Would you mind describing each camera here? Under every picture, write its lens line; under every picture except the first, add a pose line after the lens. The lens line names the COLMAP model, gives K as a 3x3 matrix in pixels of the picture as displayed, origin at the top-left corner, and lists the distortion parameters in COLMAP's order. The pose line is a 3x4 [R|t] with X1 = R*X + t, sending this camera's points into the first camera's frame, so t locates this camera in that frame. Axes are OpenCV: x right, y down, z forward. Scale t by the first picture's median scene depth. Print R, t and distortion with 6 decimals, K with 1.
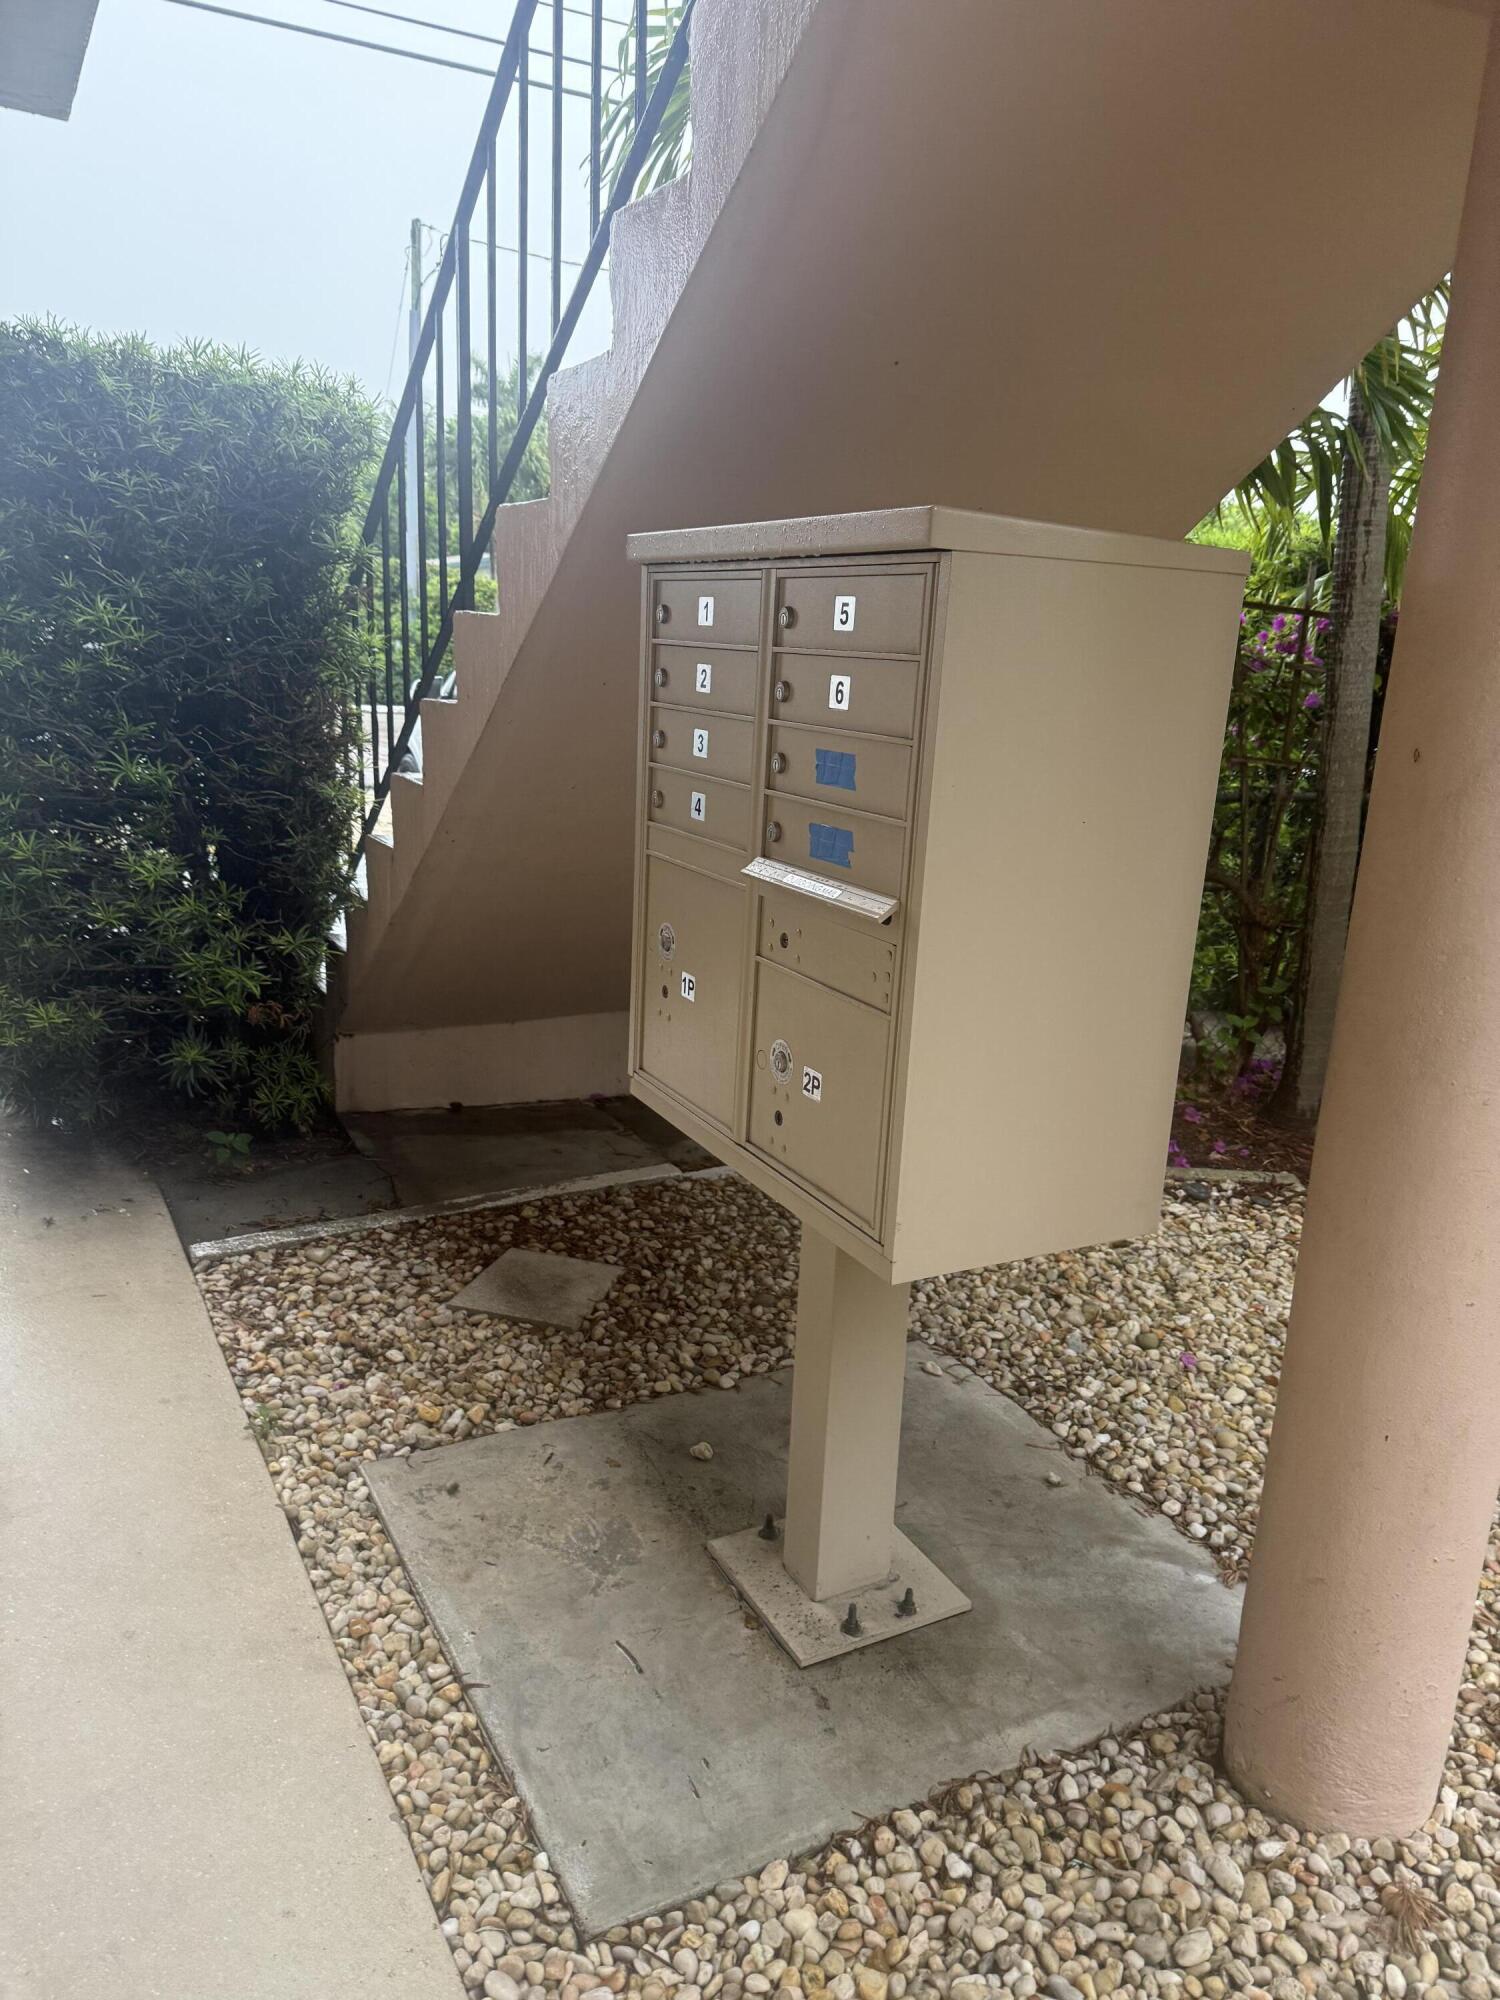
lens RADIAL K [[1426.2, 0, 750.0], [0, 1426.2, 1000.0], [0, 0, 1]] dist [0.042514, -0.000867]
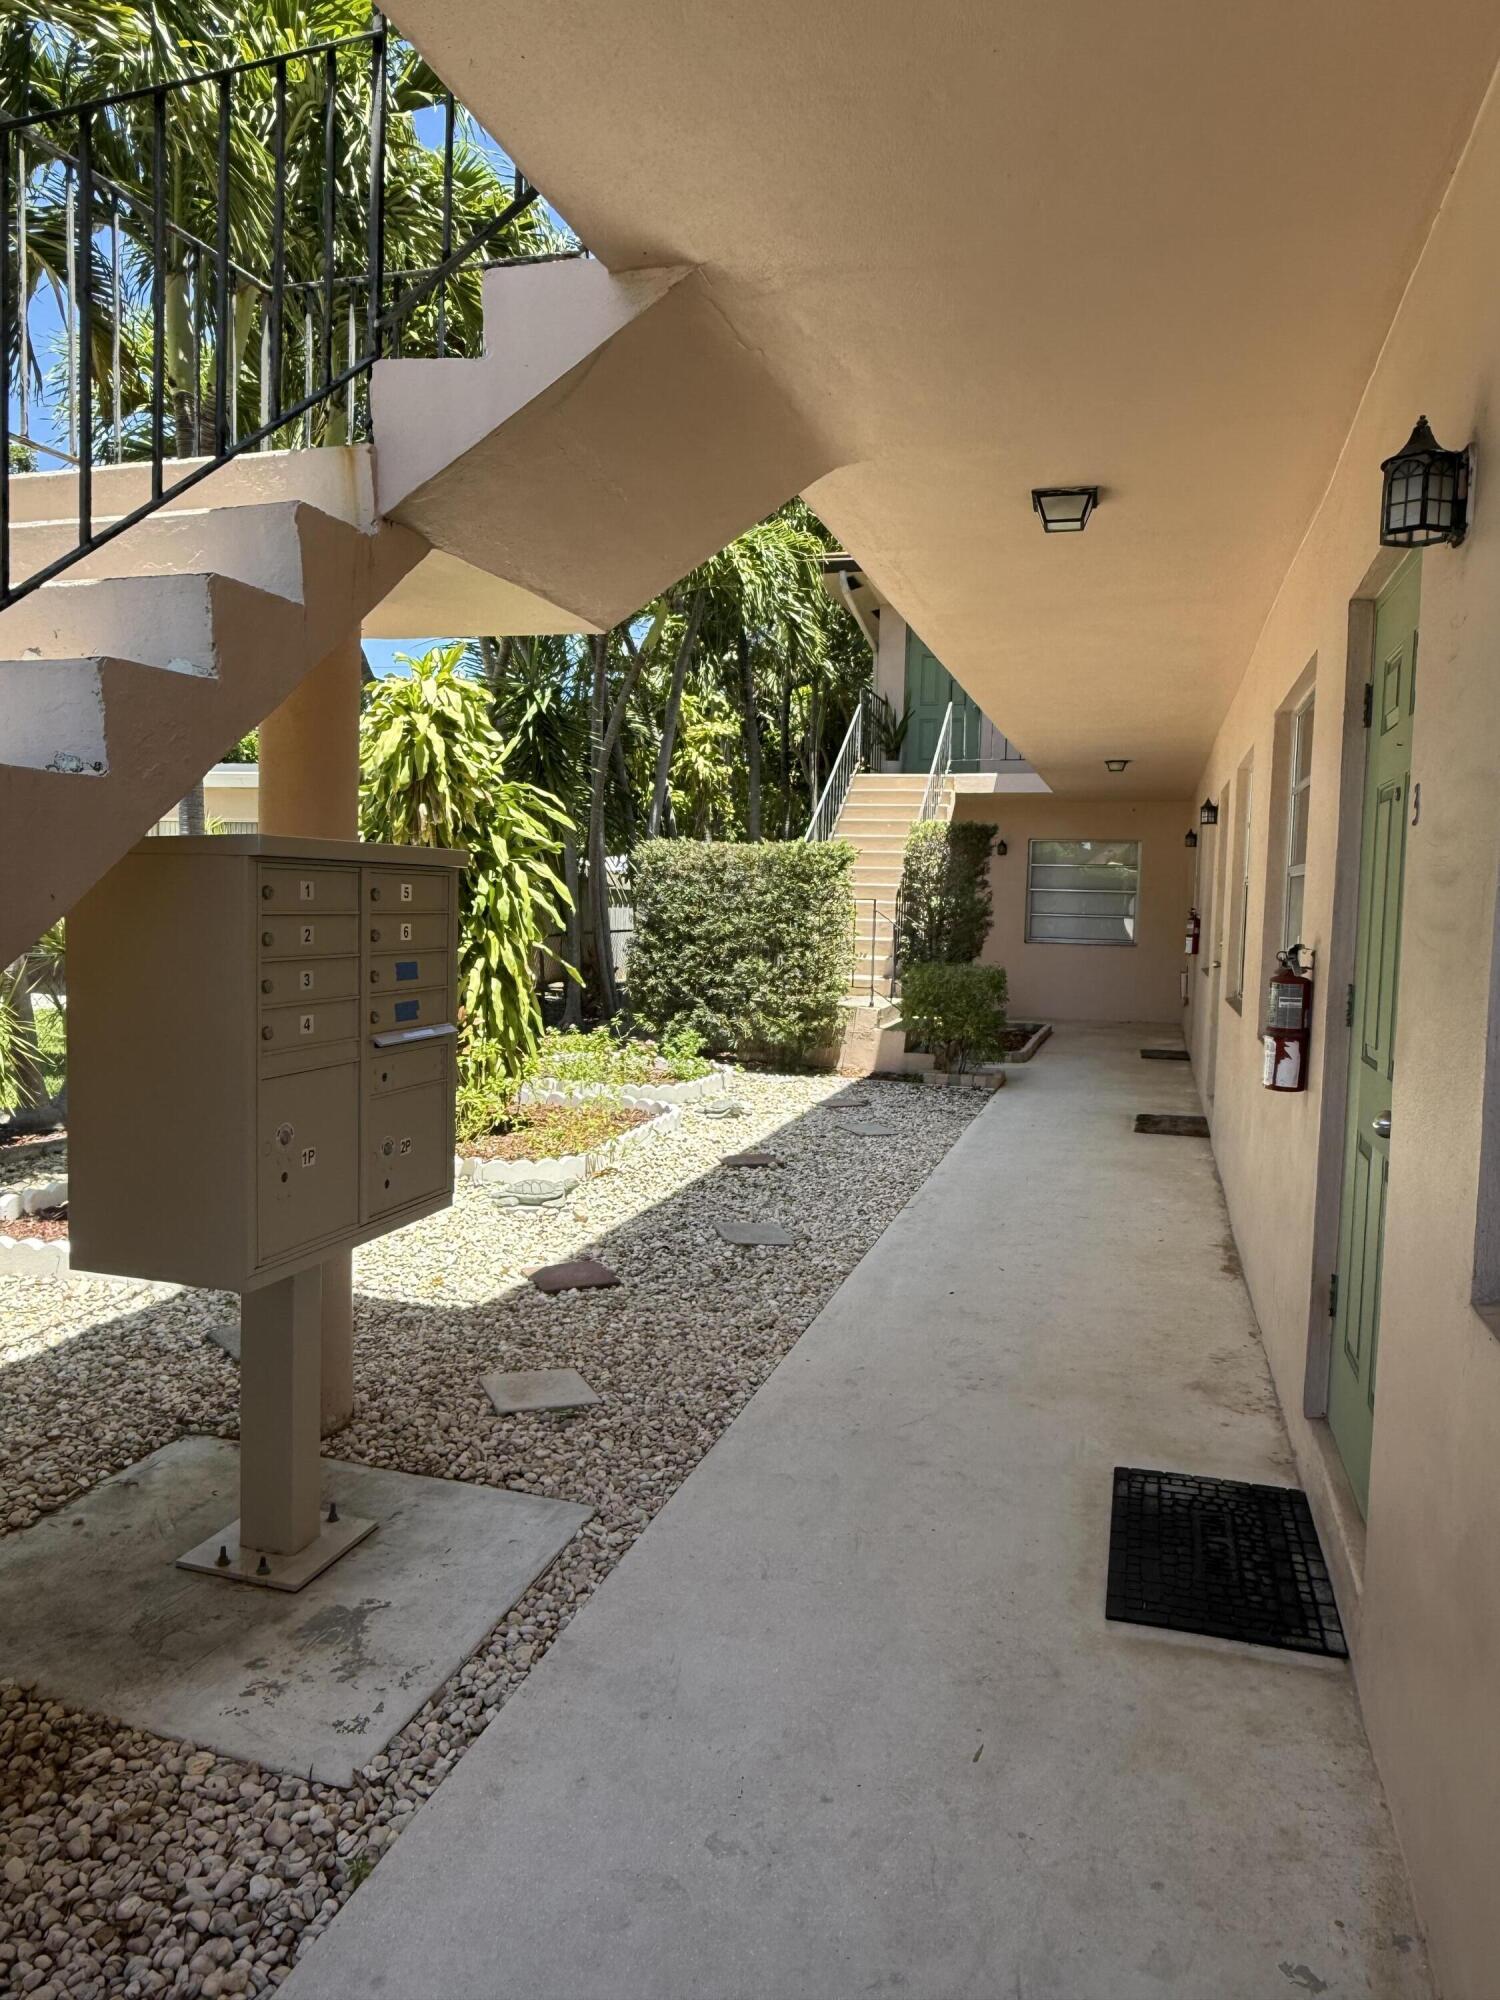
lens RADIAL K [[1337.1, 0, 750.0], [0, 1337.1, 1000.0], [0, 0, 1]] dist [-0.000745, -0.000206]
pose [[-0.701474, -0.116871, 0.703047, -1.335694], [0.121546, 0.952393, 0.279595, -0.501707], [-0.702254, 0.281581, -0.653874, 1.642545]]
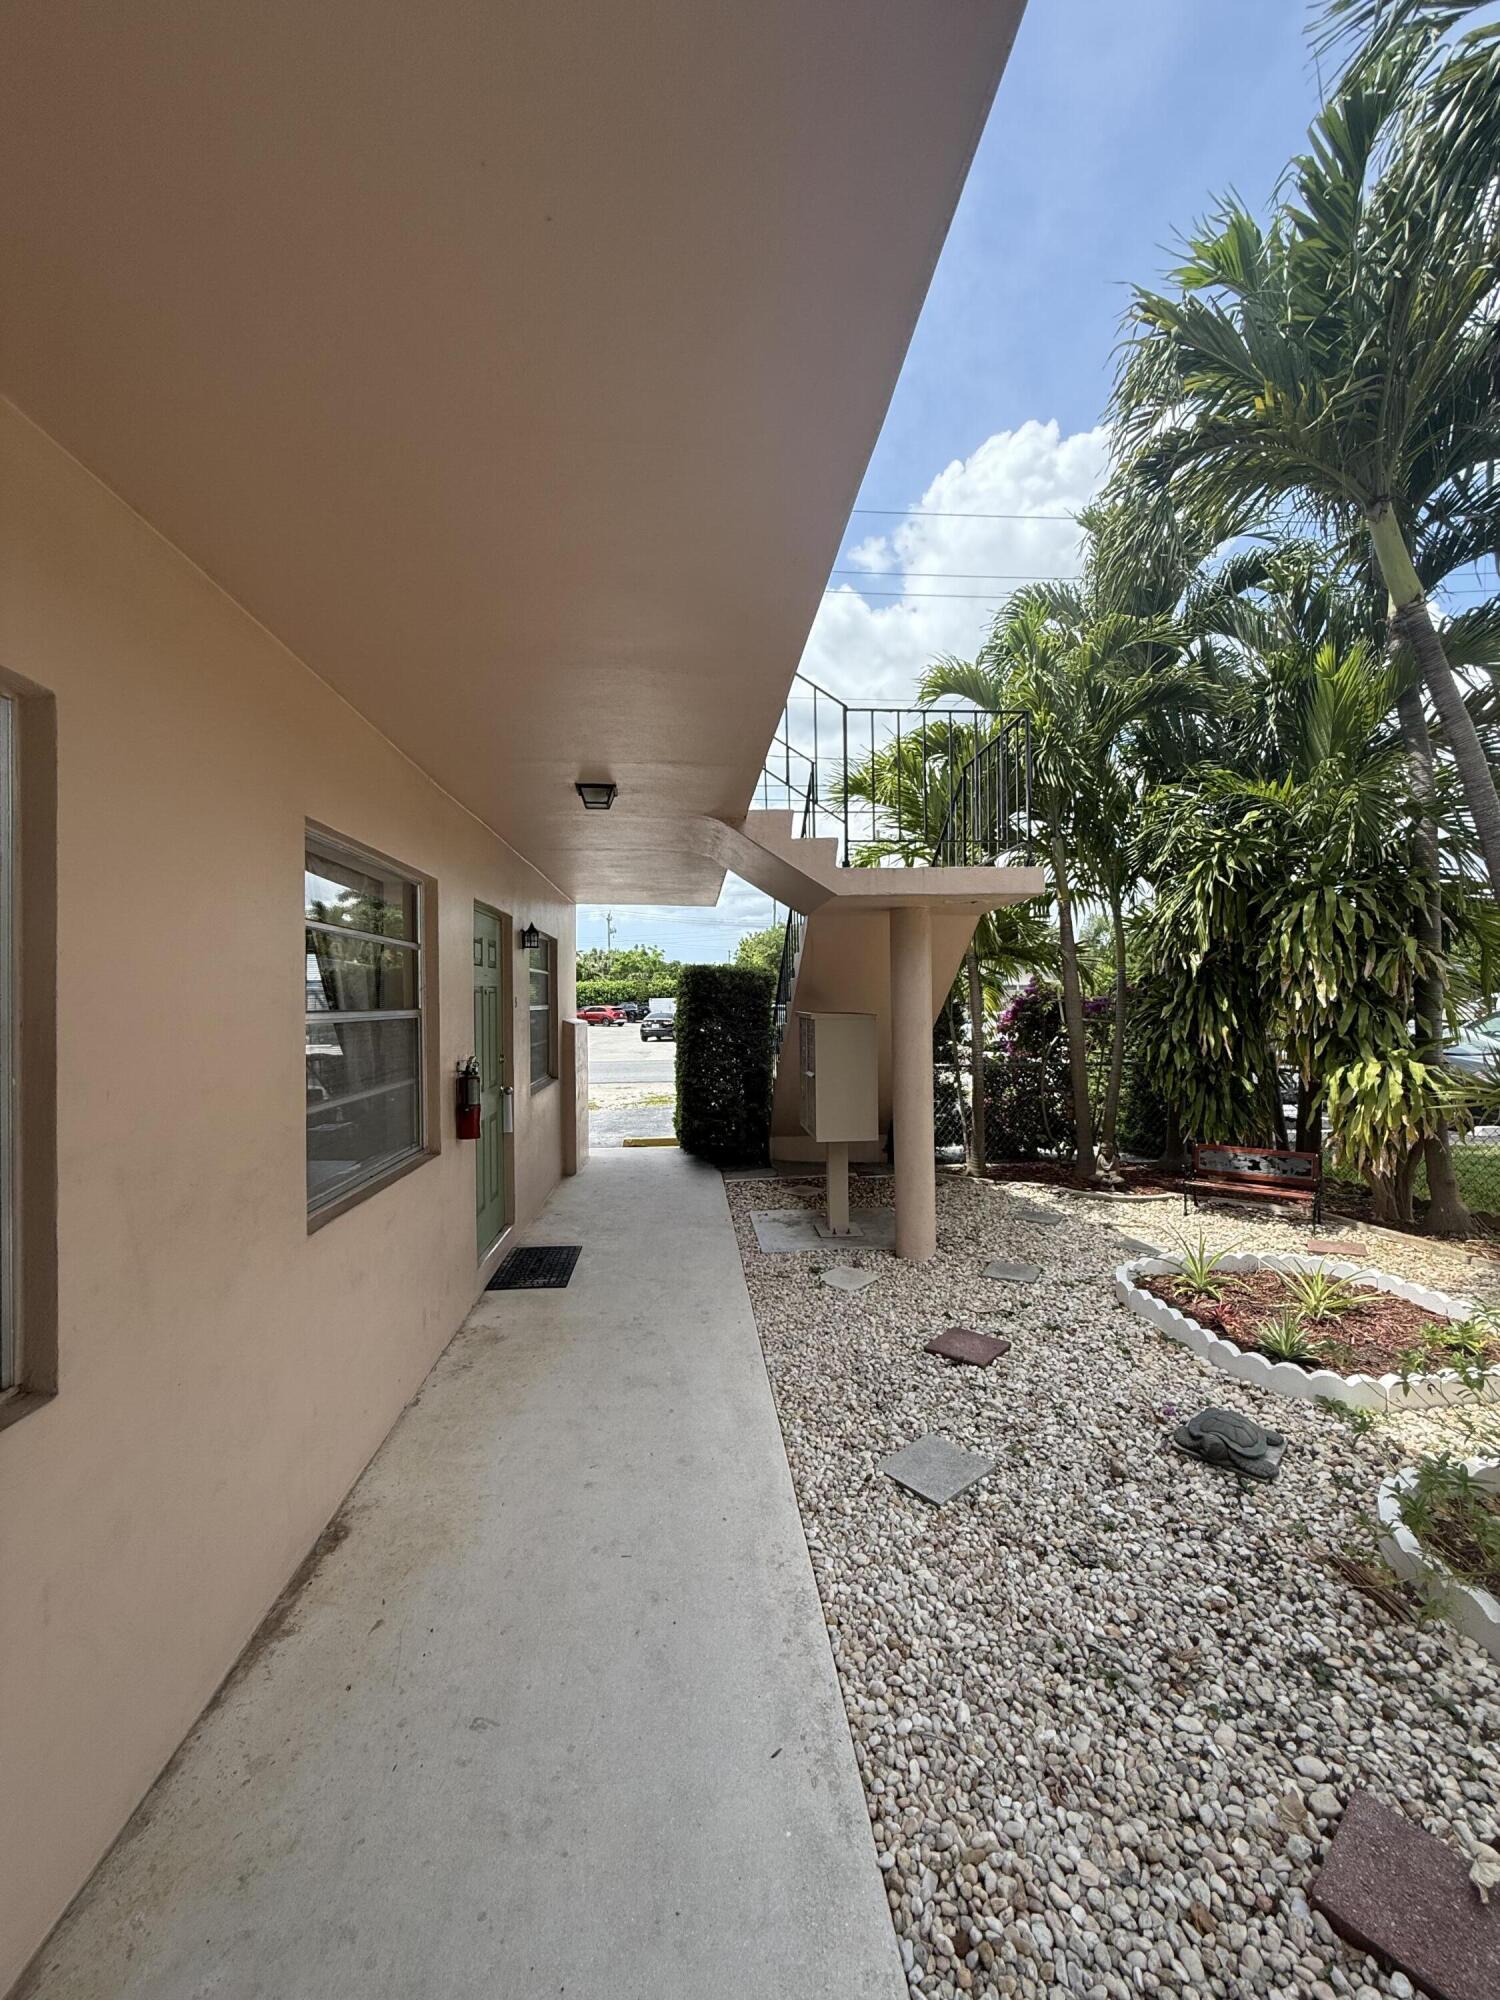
lens RADIAL K [[810.1, 0, 750.0], [0, 810.1, 1000.0], [0, 0, 1]] dist [0.000030, 0.000037]
pose [[0.912690, -0.049834, -0.405602, 1.054808], [-0.052610, 0.969948, -0.237555, 0.384548], [0.405251, 0.238153, 0.882641, -1.843897]]
